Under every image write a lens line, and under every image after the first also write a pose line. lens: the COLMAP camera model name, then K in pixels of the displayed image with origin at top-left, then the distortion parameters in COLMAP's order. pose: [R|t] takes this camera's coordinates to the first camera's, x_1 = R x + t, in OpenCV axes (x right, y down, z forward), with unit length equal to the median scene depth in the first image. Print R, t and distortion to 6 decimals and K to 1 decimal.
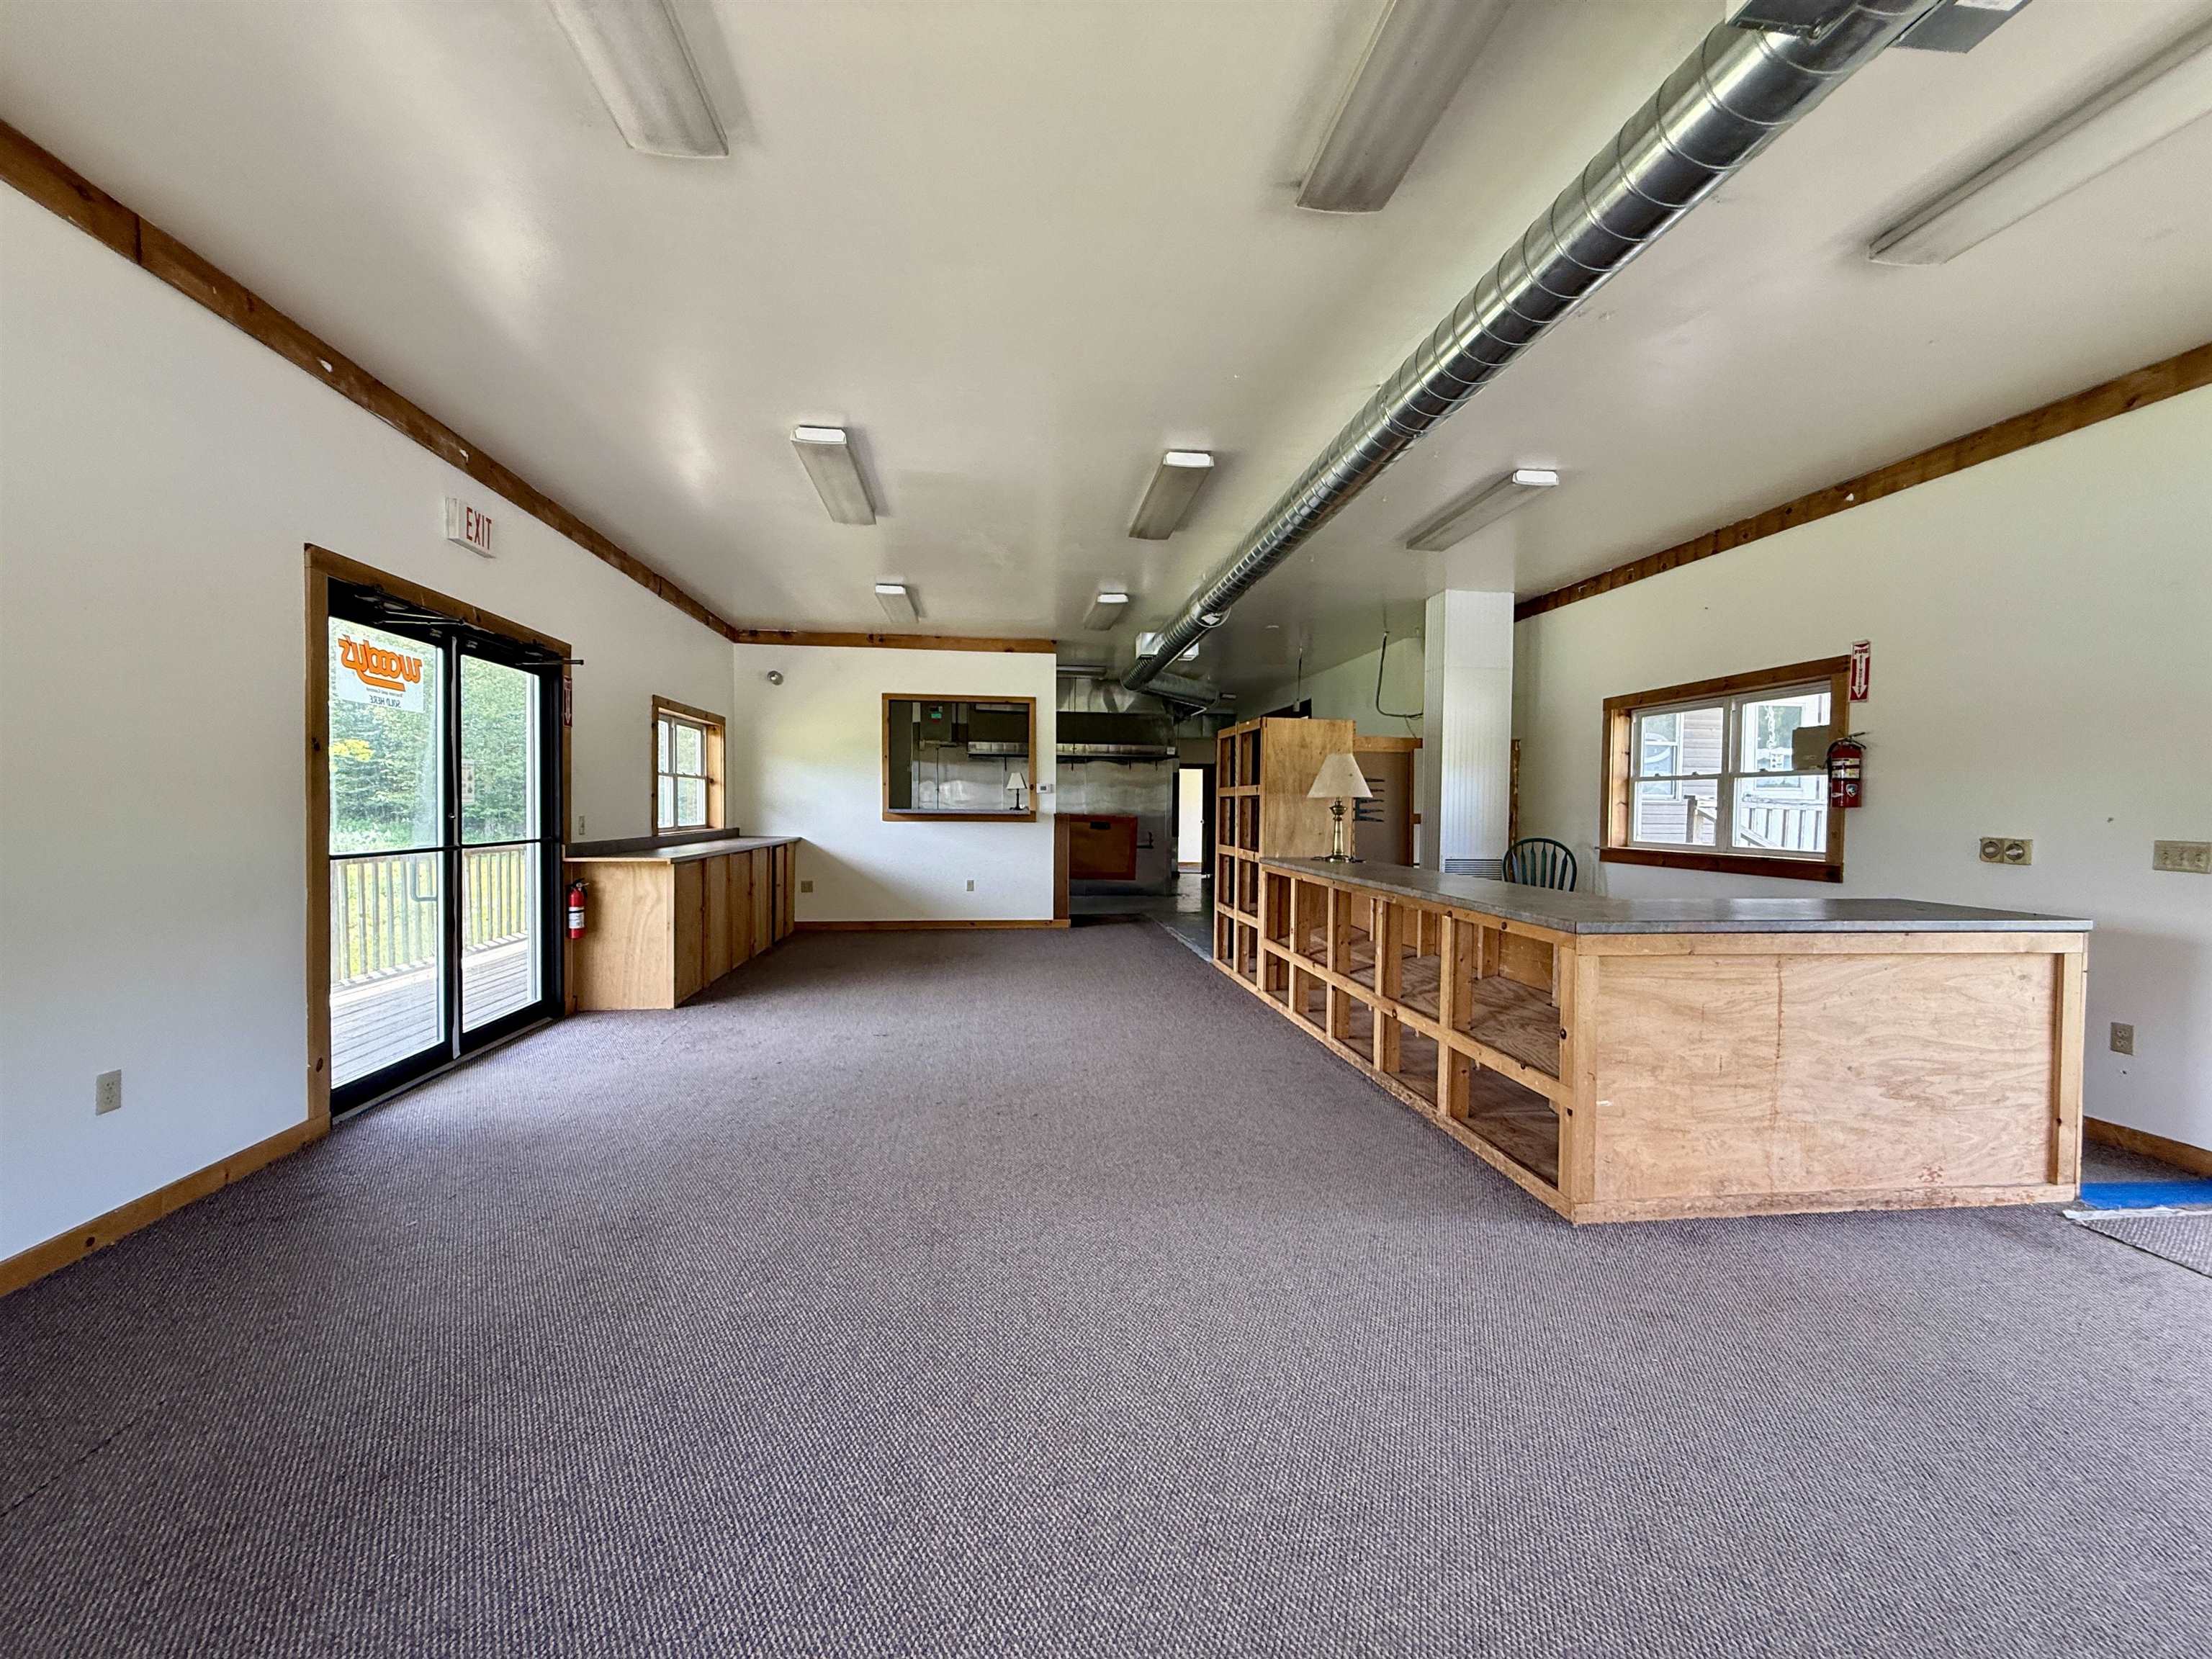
lens RADIAL K [[875.7, 0, 1109.0], [0, 875.7, 828.1], [0, 0, 1]] dist [-0.001469, 0.000449]
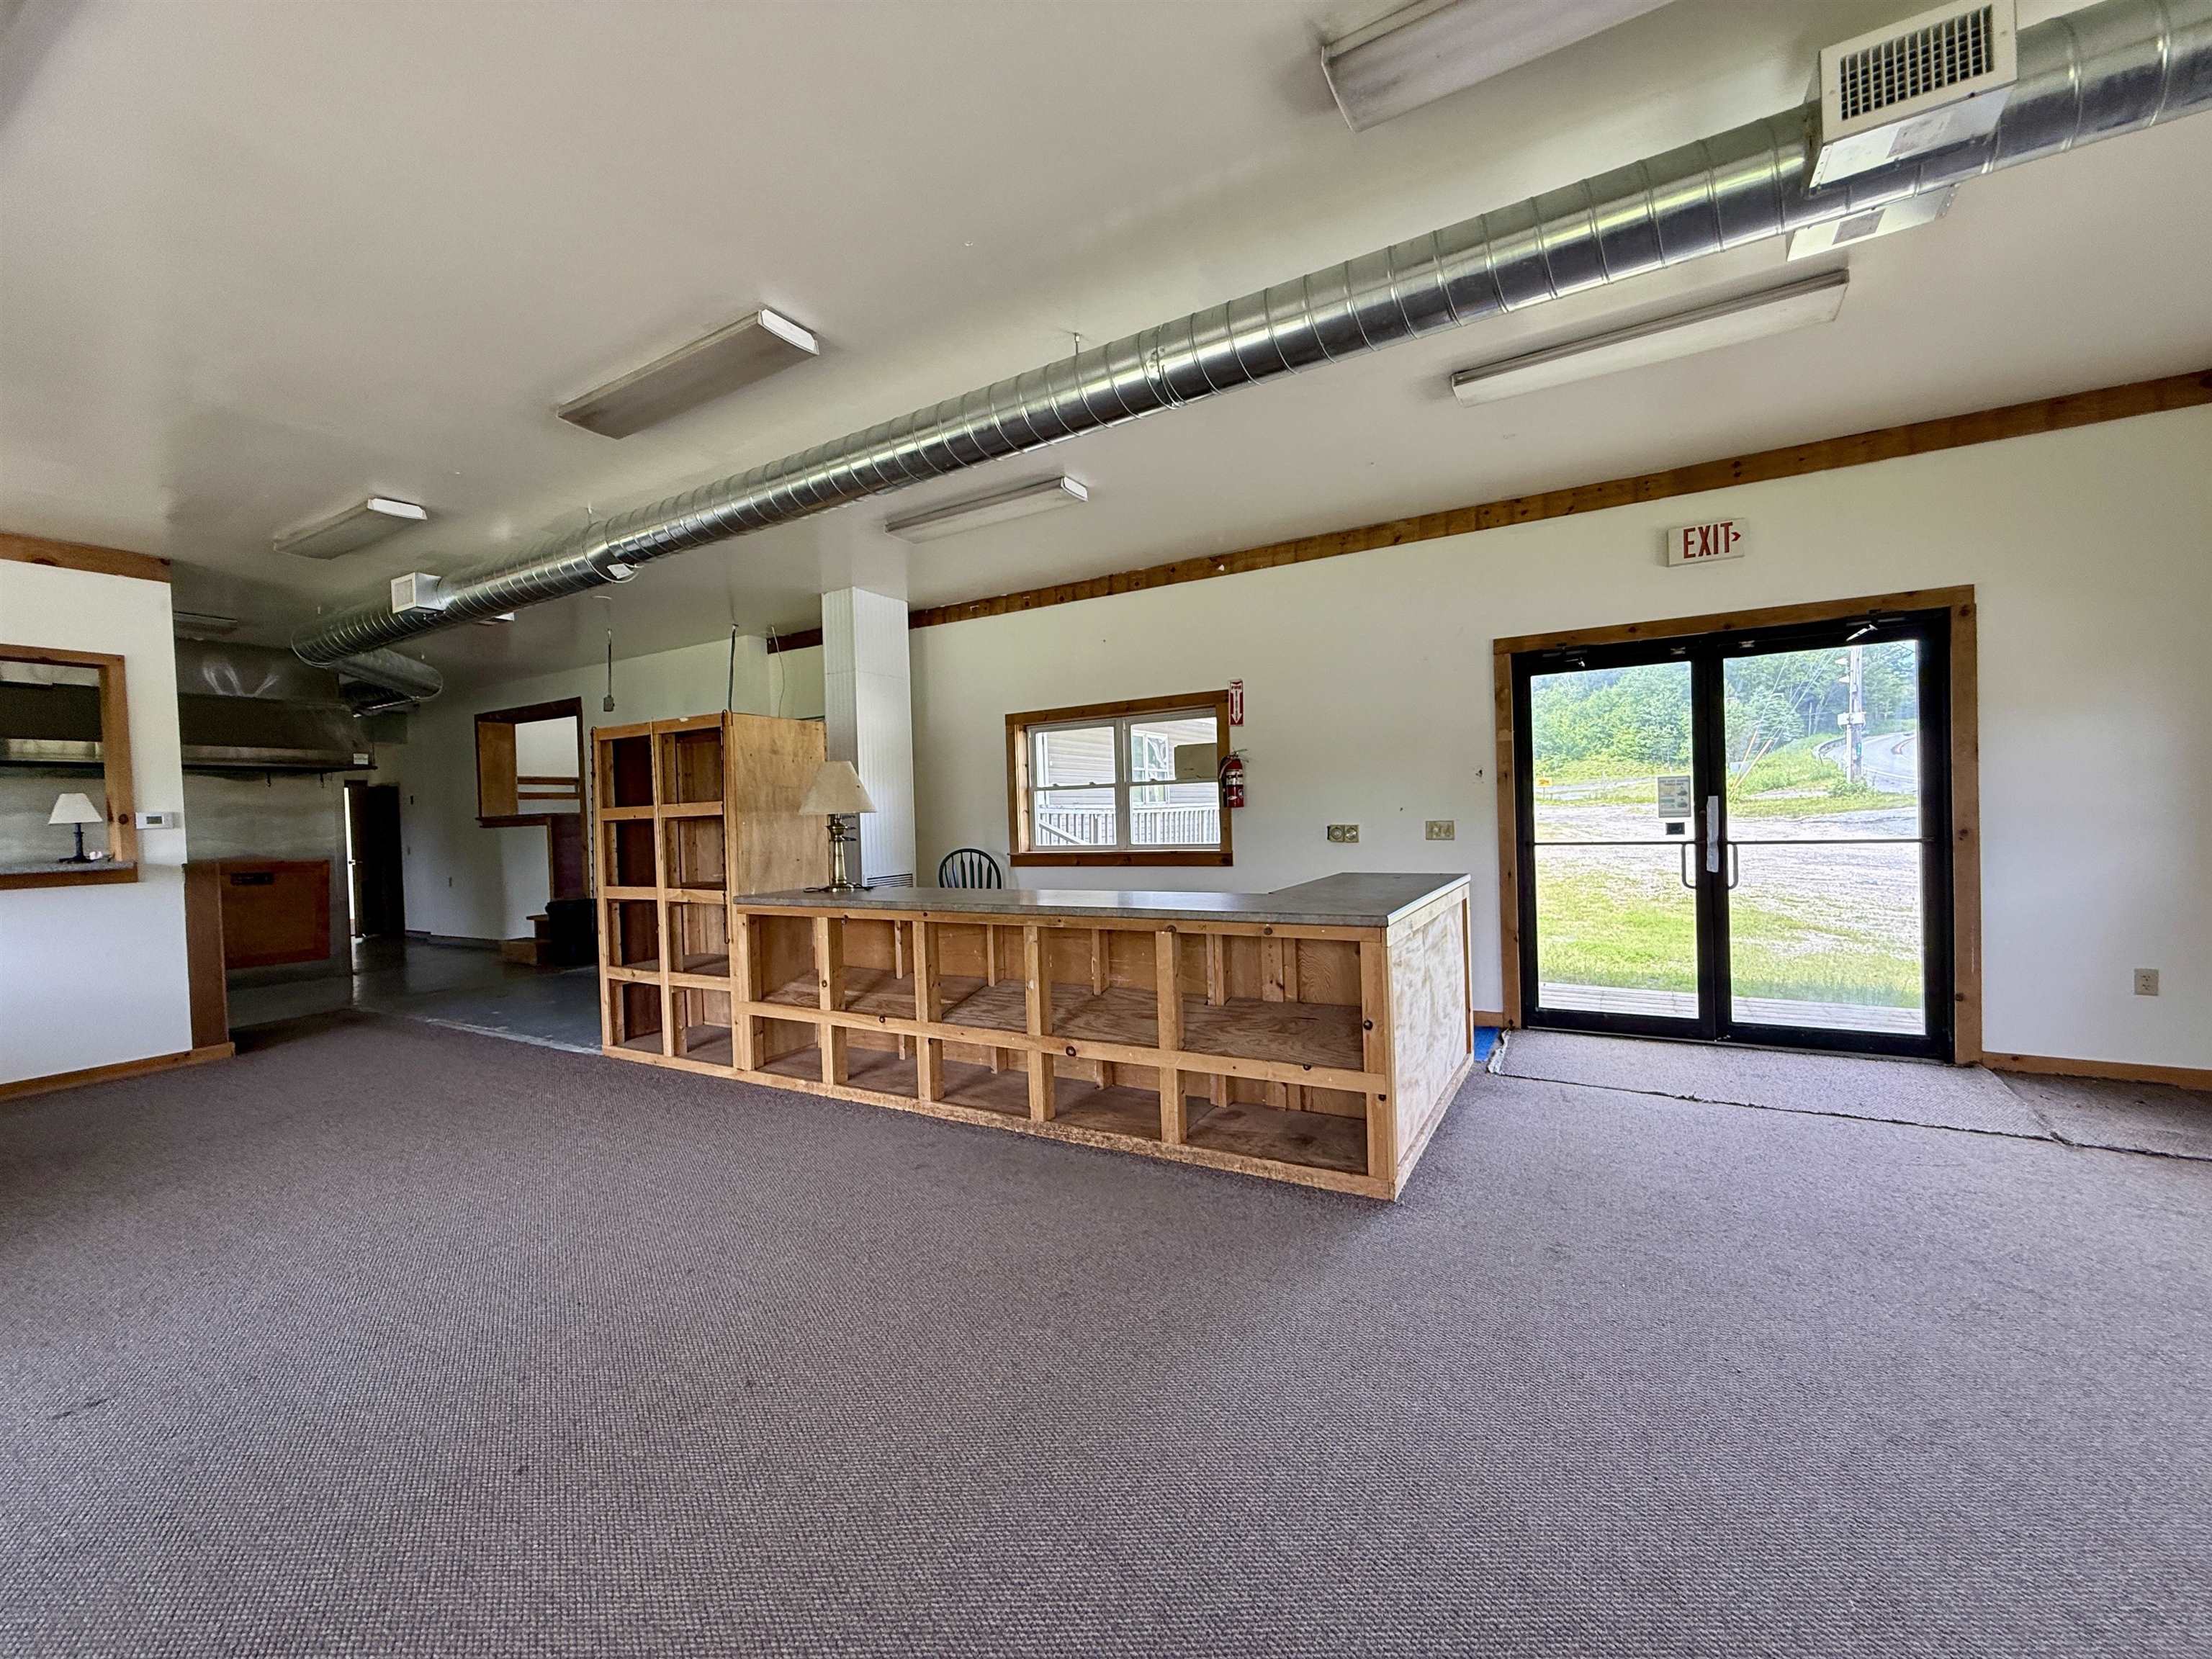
lens RADIAL K [[875.7, 0, 1109.0], [0, 875.7, 828.1], [0, 0, 1]] dist [-0.001469, 0.000449]
pose [[0.610596, -0.045104, 0.790657, -0.226152], [0.060885, 0.998096, 0.009919, -0.013556], [-0.789599, 0.042083, 0.612179, 0.275573]]
